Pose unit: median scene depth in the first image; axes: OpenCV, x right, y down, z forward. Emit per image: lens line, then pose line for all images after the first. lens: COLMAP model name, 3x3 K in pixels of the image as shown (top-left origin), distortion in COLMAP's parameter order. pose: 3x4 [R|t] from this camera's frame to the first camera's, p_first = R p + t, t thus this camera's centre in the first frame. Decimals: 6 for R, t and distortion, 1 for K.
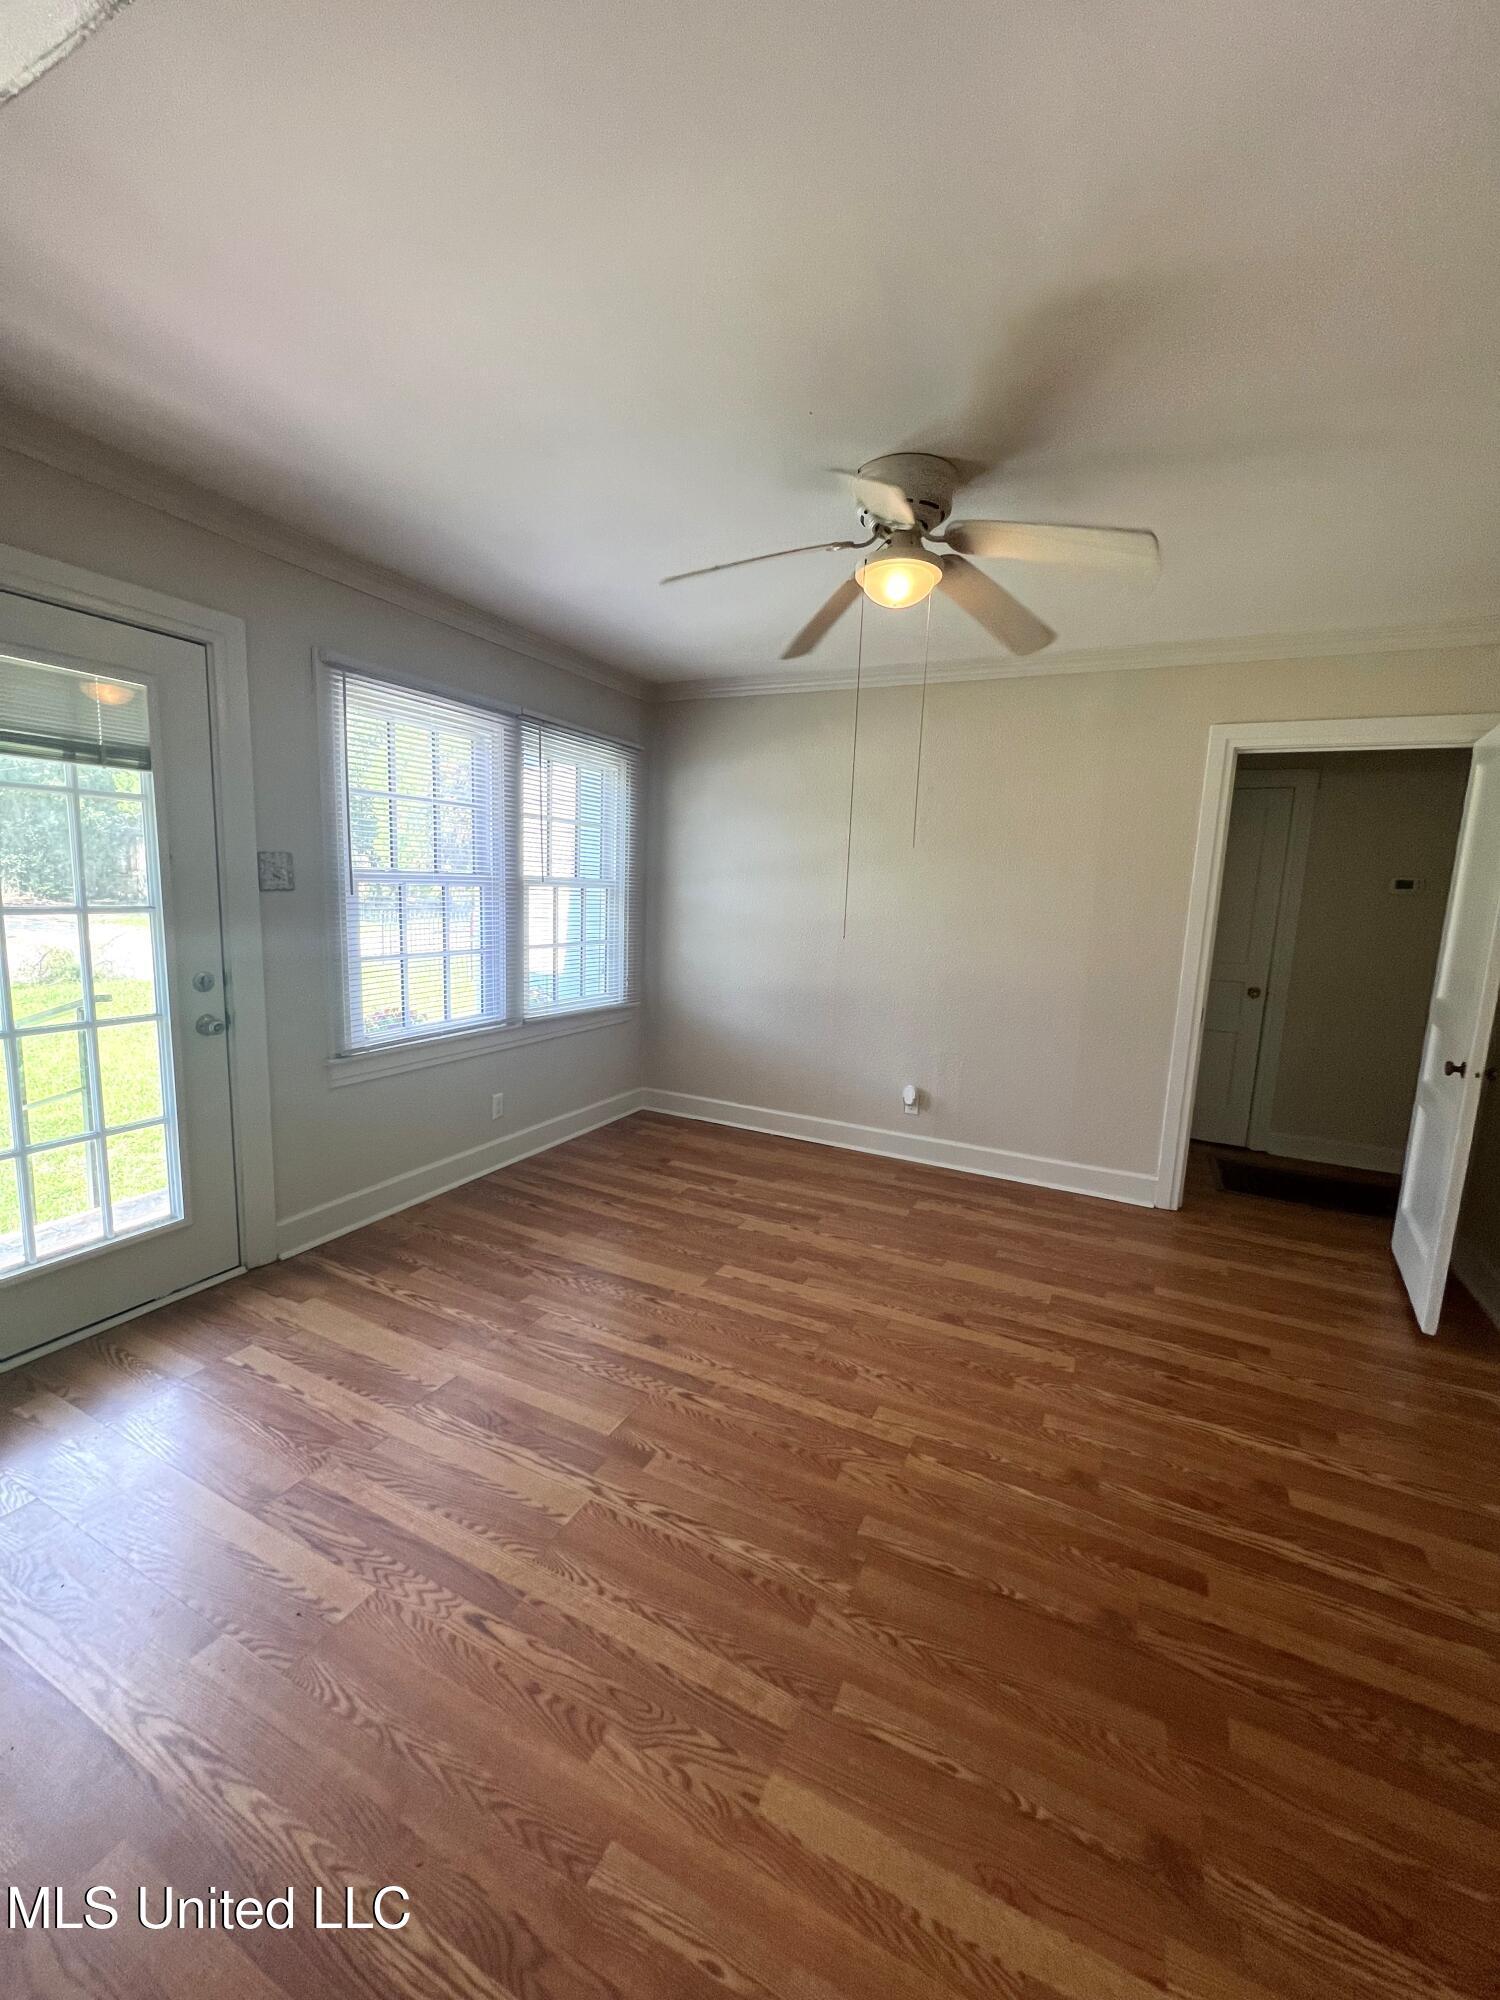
lens RADIAL K [[797.5, 0, 750.0], [0, 797.5, 1000.0], [0, 0, 1]] dist [-0.002519, 0.000488]
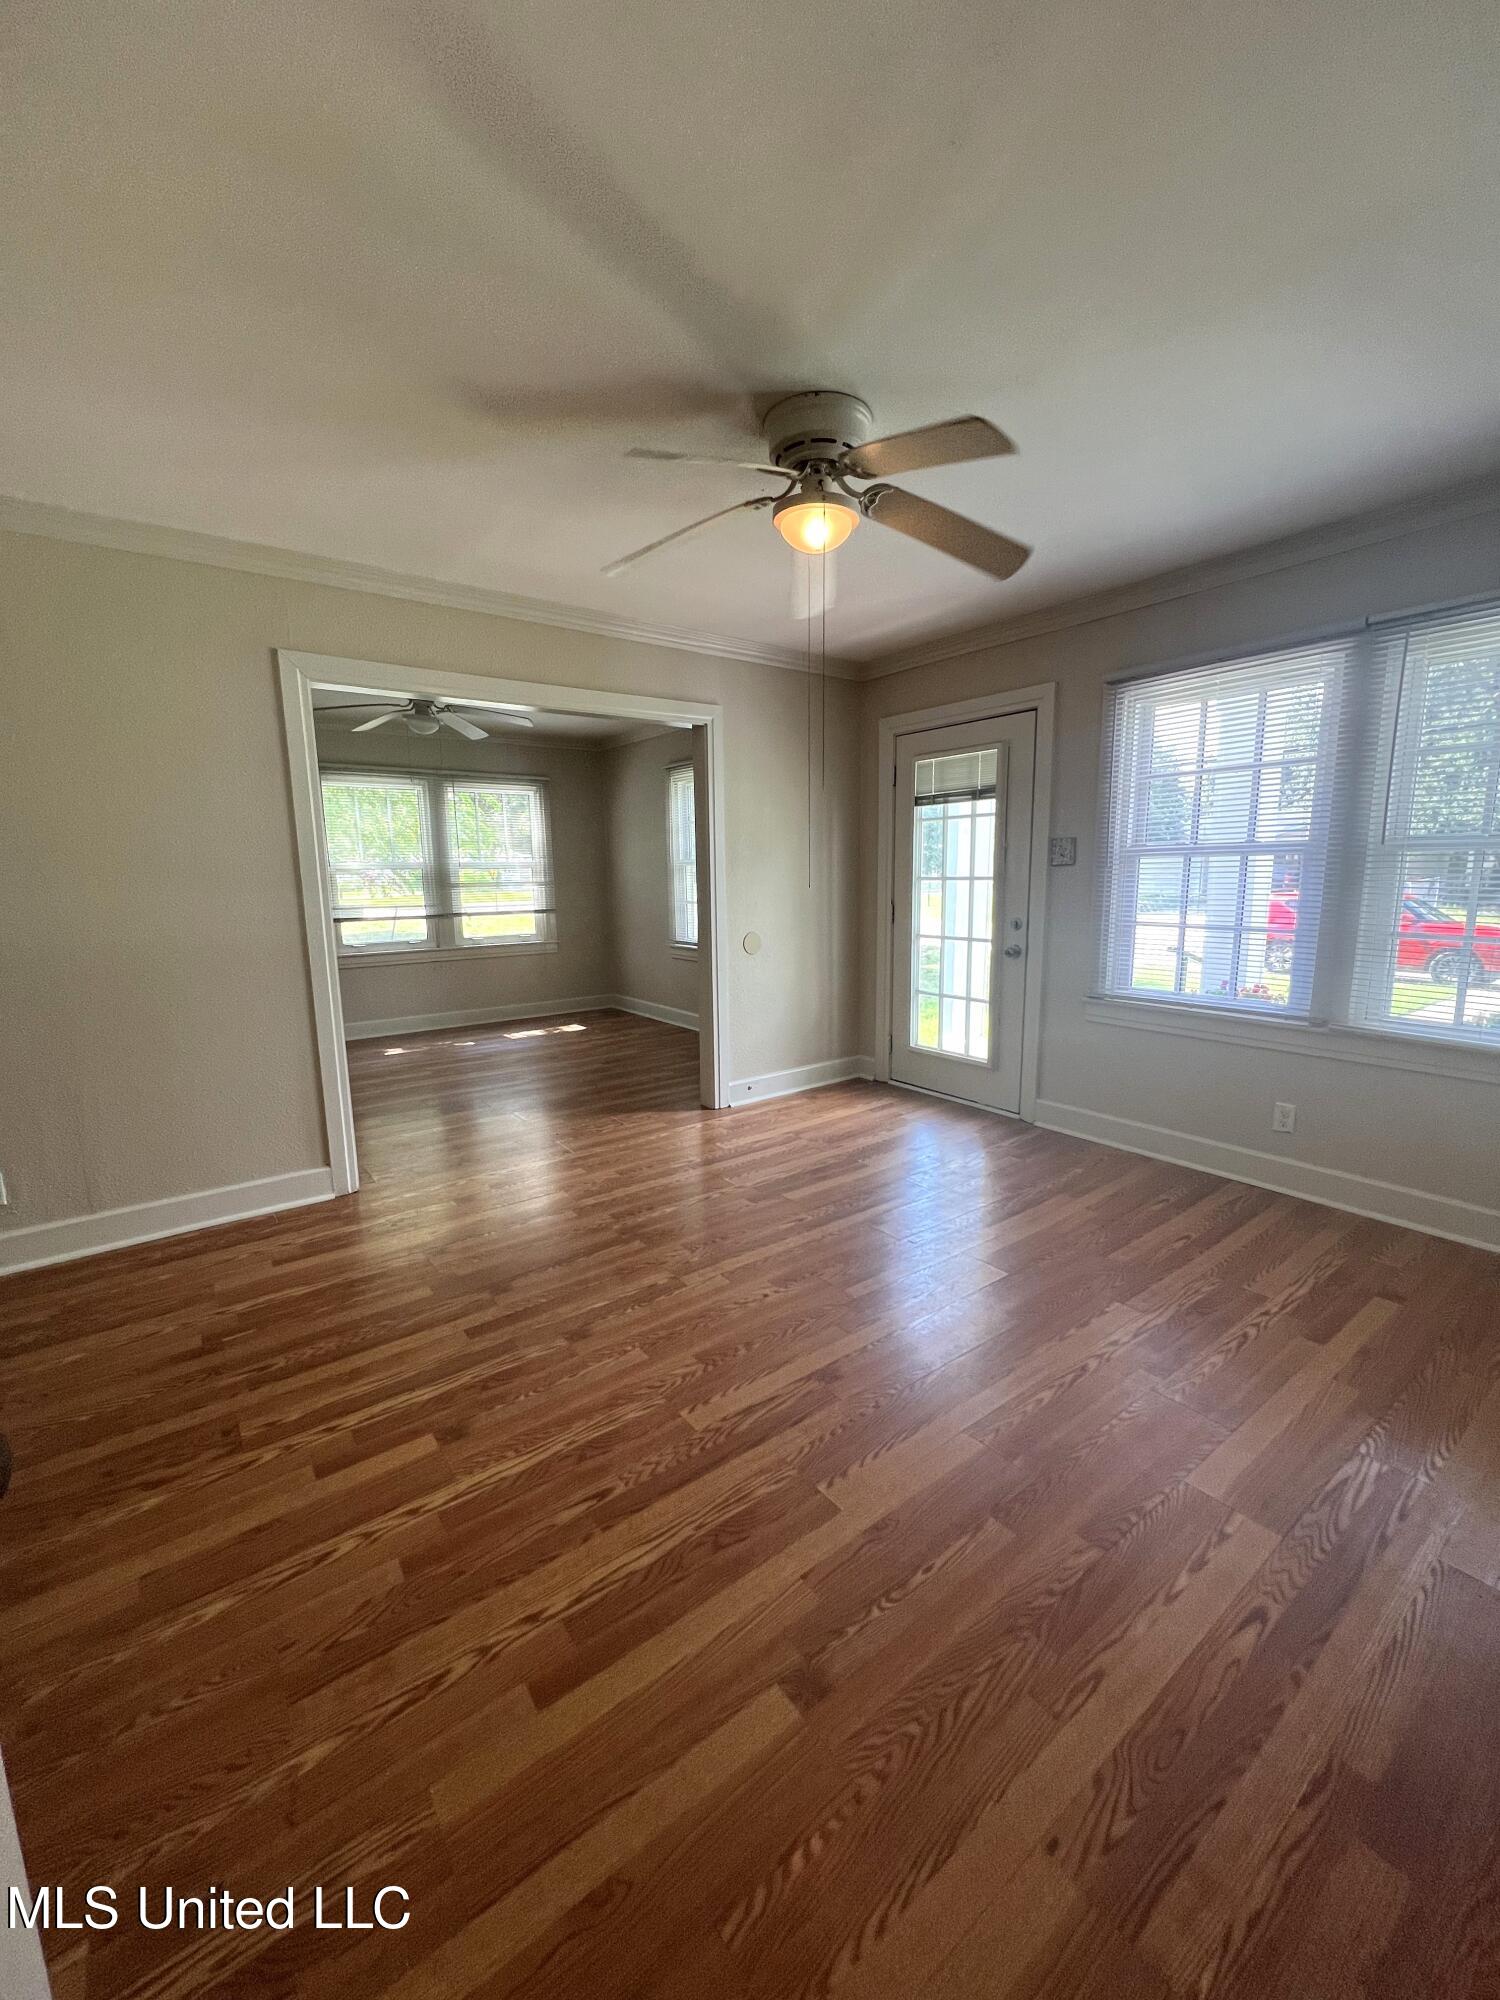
lens RADIAL K [[797.5, 0, 750.0], [0, 797.5, 1000.0], [0, 0, 1]] dist [-0.002519, 0.000488]
pose [[-0.456103, 0.110233, -0.883073, 1.073221], [-0.130104, 0.973377, 0.188704, -0.116375], [0.880365, 0.200960, -0.429619, 1.357744]]
